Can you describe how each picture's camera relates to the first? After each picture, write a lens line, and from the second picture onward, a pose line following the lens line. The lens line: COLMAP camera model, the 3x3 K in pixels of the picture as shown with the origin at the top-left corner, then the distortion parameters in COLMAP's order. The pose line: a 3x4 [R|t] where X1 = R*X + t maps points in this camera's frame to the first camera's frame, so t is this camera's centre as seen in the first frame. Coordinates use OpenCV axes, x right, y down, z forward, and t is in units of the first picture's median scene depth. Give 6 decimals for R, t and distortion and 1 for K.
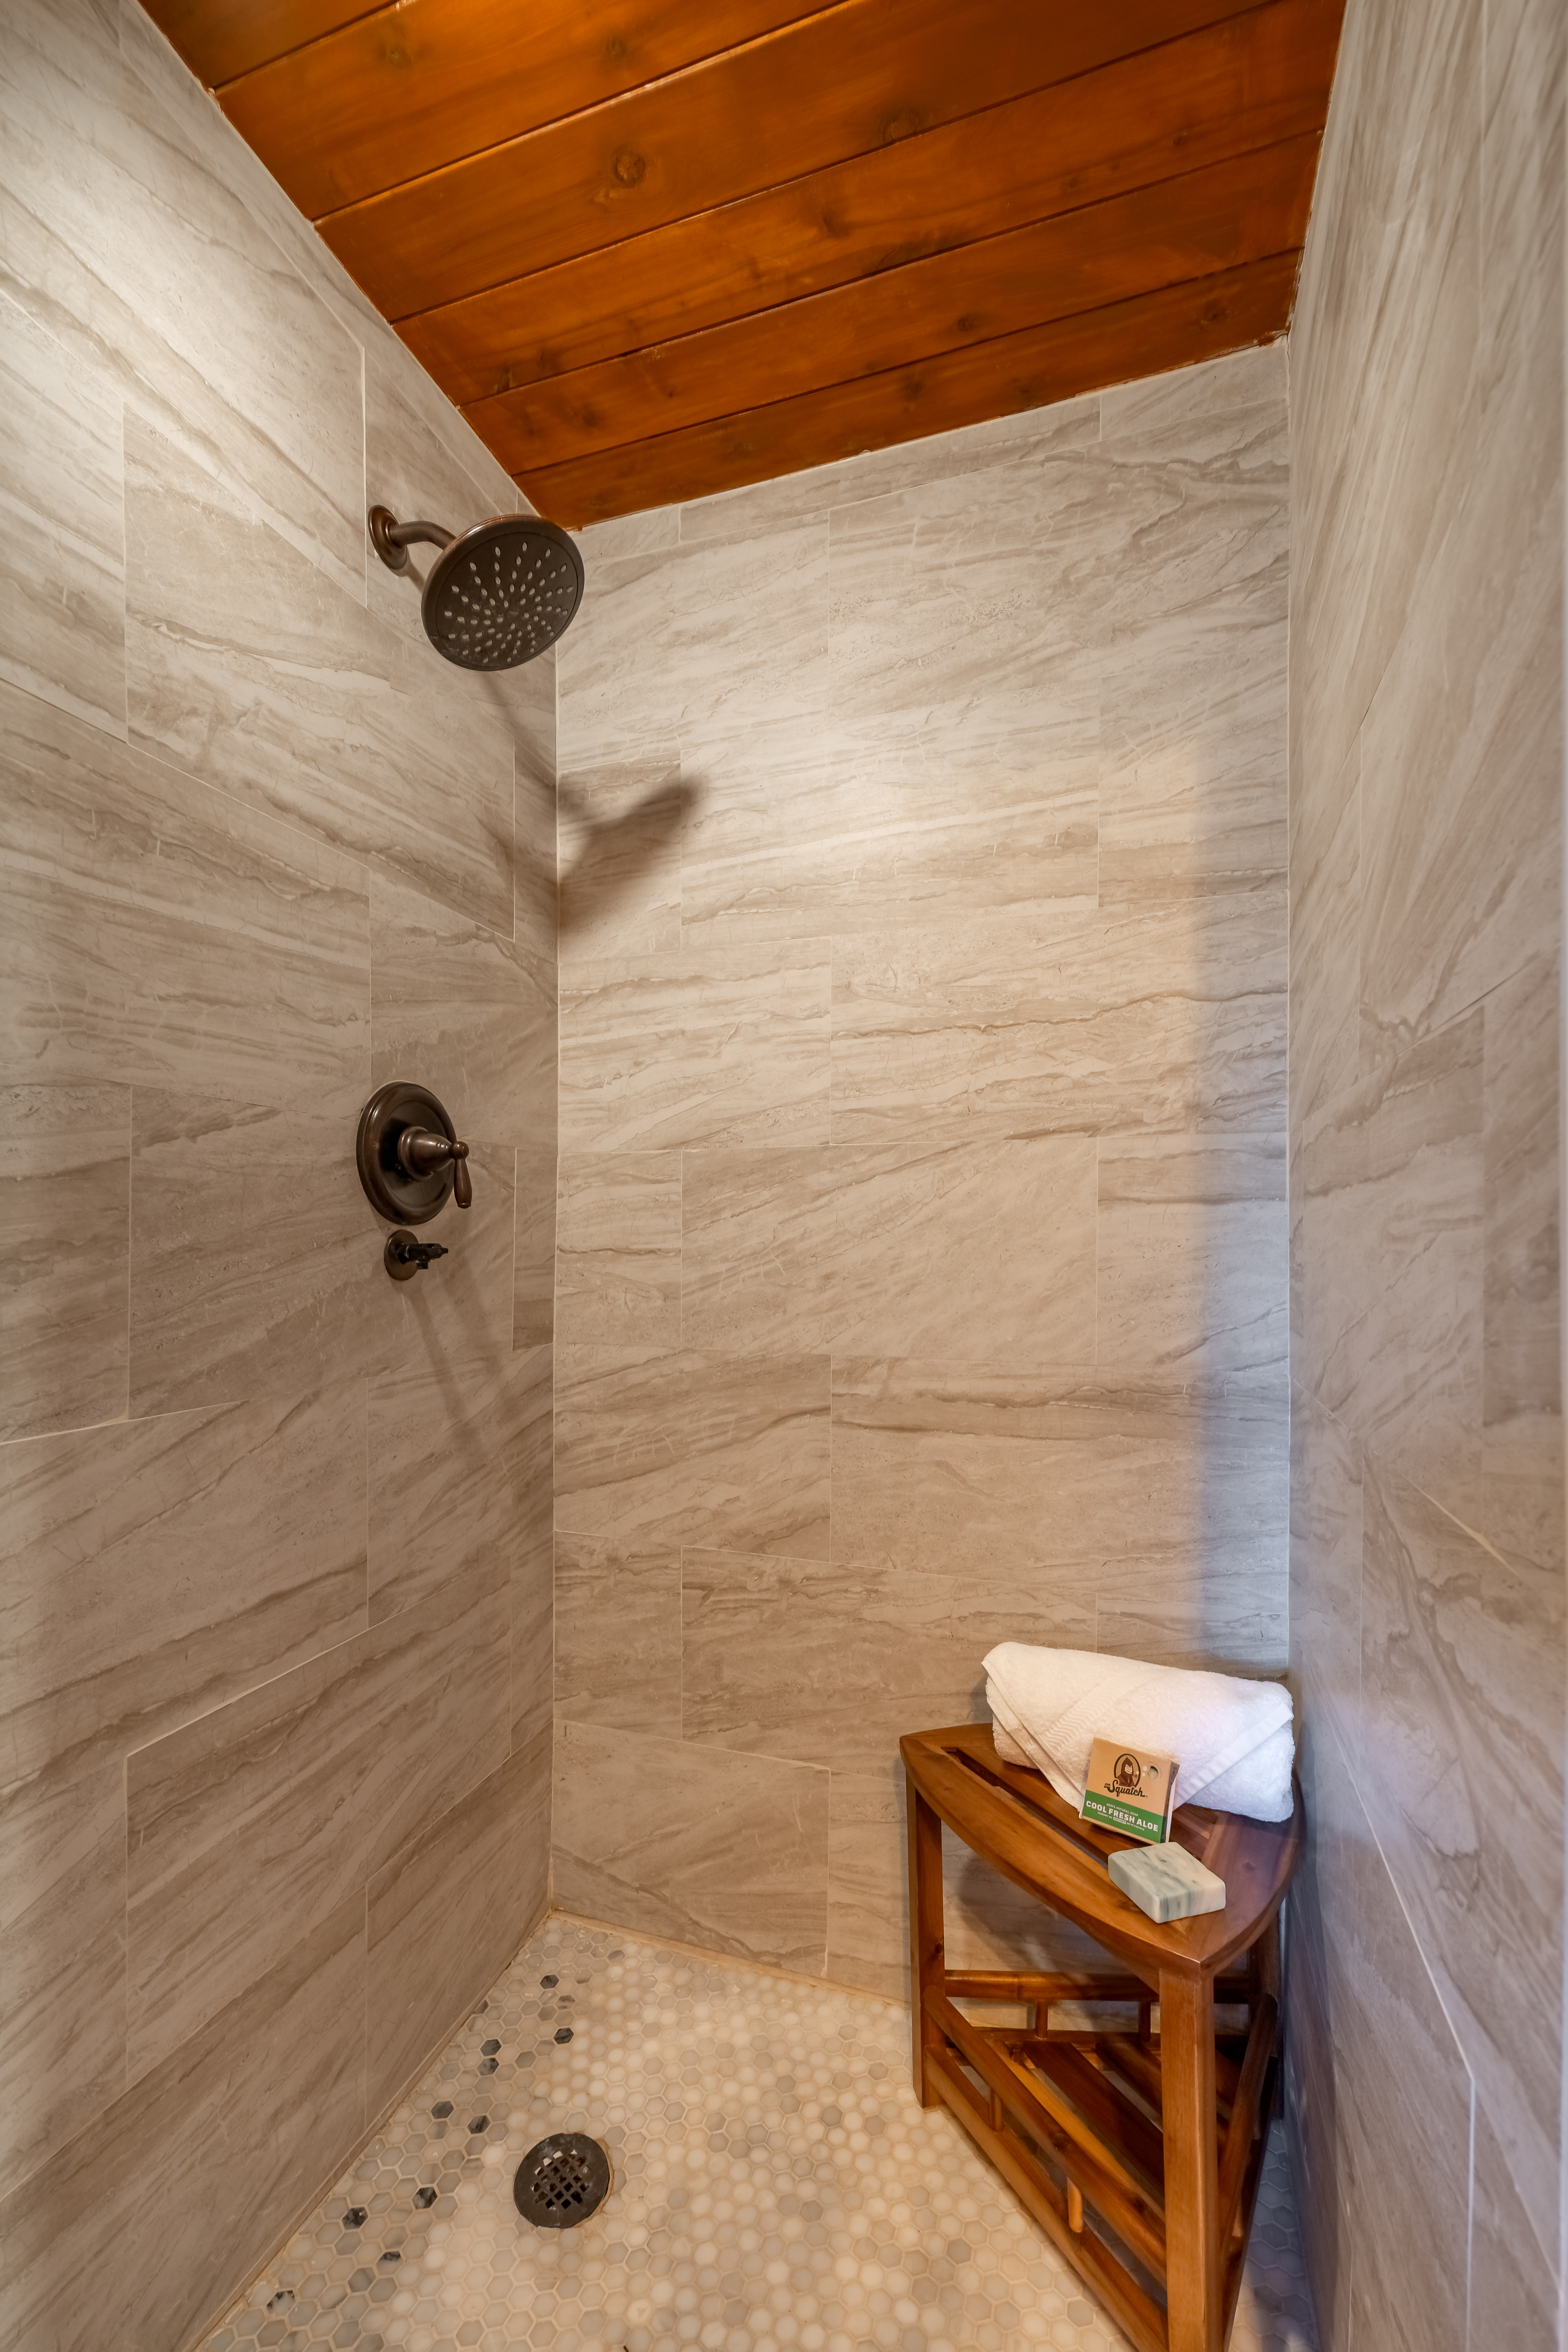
lens RADIAL K [[976.3, 0, 807.6], [0, 976.3, 1234.0], [0, 0, 1]] dist [0.002340, 0.000023]
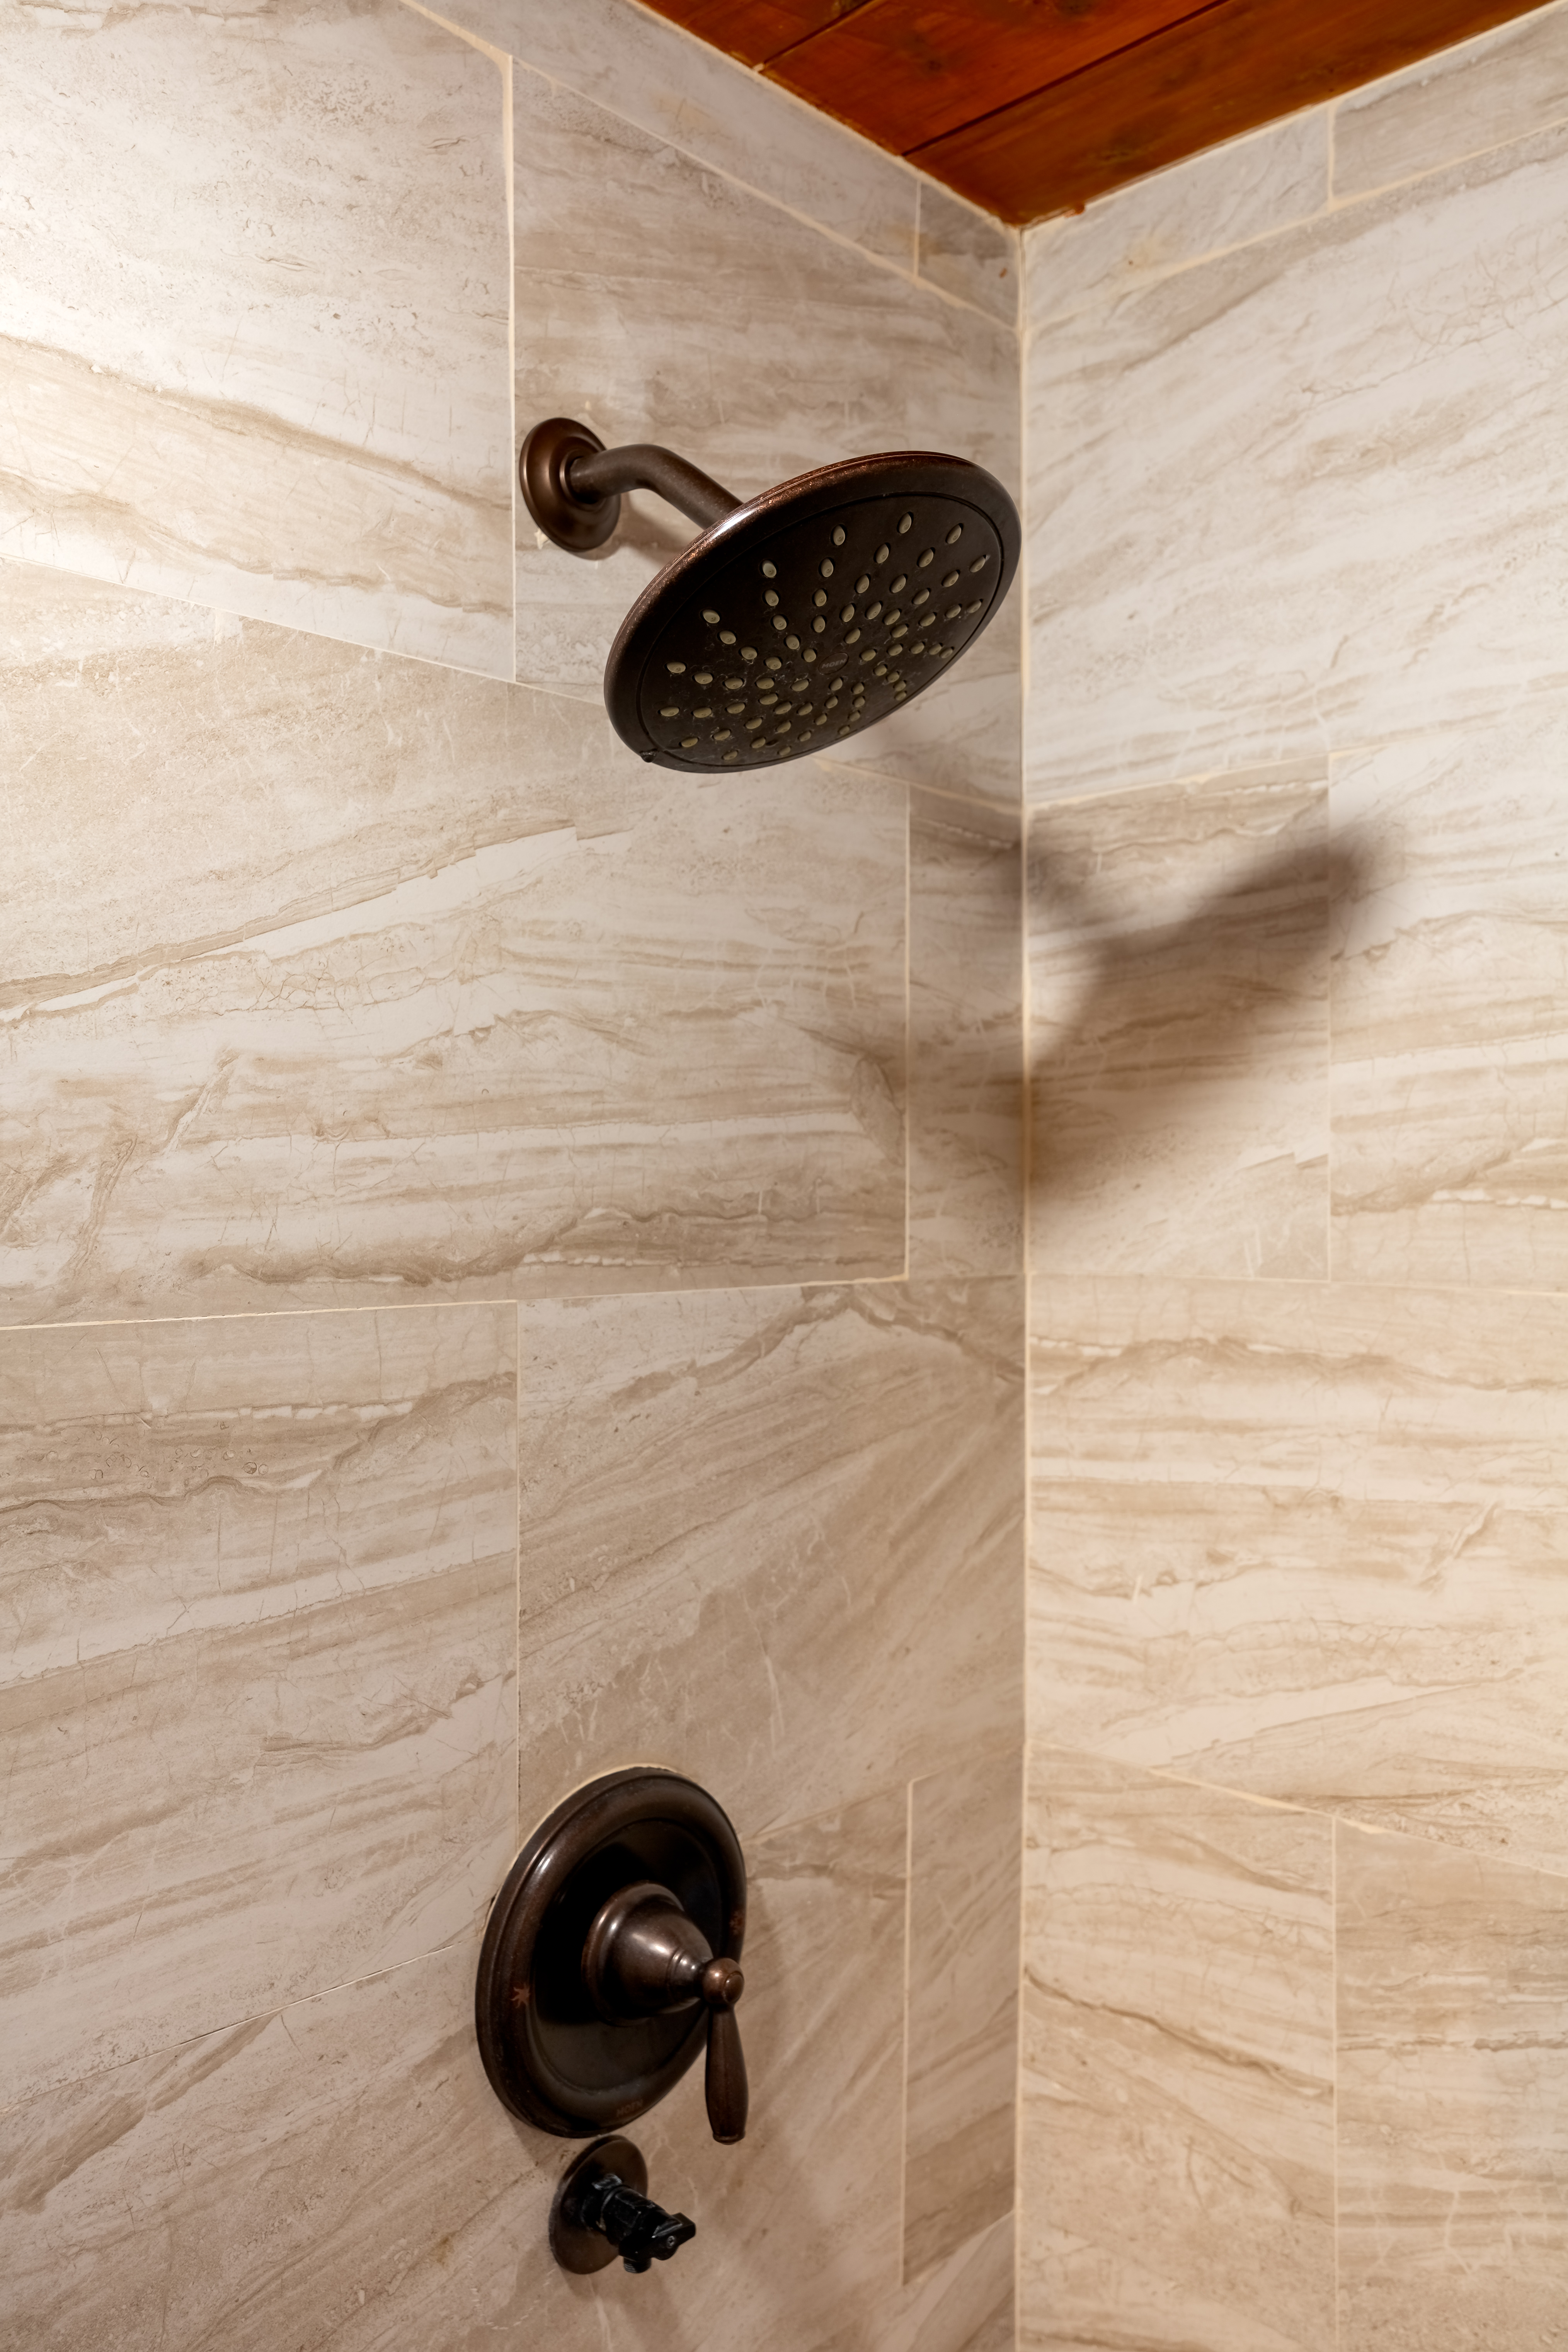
lens RADIAL K [[1983.7, 0, 788.9], [0, 1983.7, 1177.6], [0, 0, 1]] dist [0.045458, -0.005223]
pose [[0.901639, -0.002962, -0.432480, 0.013586], [-0.007352, 0.999727, -0.022174, -0.318254], [0.432428, 0.023173, 0.901371, 0.227671]]
